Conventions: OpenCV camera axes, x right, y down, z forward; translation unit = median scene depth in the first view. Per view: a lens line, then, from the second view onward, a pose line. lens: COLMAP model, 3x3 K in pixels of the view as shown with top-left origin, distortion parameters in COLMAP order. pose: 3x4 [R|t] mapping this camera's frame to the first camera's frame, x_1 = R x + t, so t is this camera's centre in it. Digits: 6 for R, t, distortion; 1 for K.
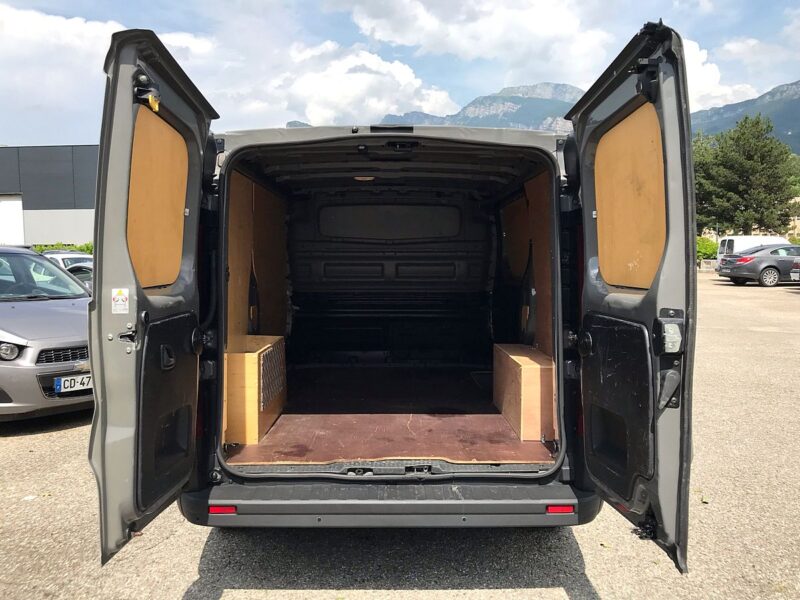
lens RADIAL K [[639.0, 0, 388.5], [0, 639.0, 302.7], [0, 0, 1]] dist [0.051726, -0.001028]
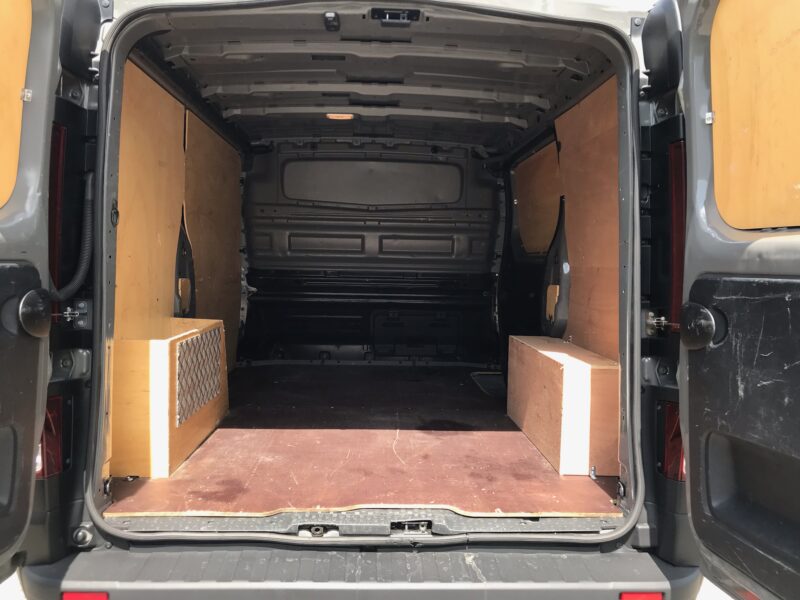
lens RADIAL K [[652.3, 0, 399.0], [0, 652.3, 301.4], [0, 0, 1]] dist [0.022457, -0.007170]
pose [[0.998830, 0.018111, 0.044848, 0.001383], [-0.018169, 0.999835, 0.000892, 0.036951], [-0.044825, -0.001706, 0.998993, 0.348849]]
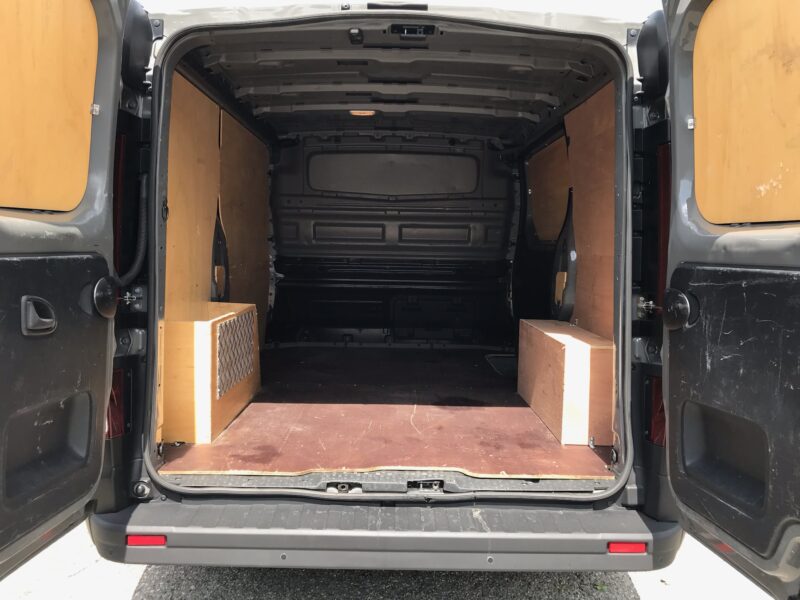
lens RADIAL K [[651.2, 0, 397.4], [0, 651.2, 300.7], [0, 0, 1]] dist [0.039312, -0.039534]
pose [[0.999773, 0.018675, 0.010257, 0.003439], [-0.018905, 0.999562, 0.022780, 0.036455], [-0.009827, -0.022969, 0.999688, 0.267343]]
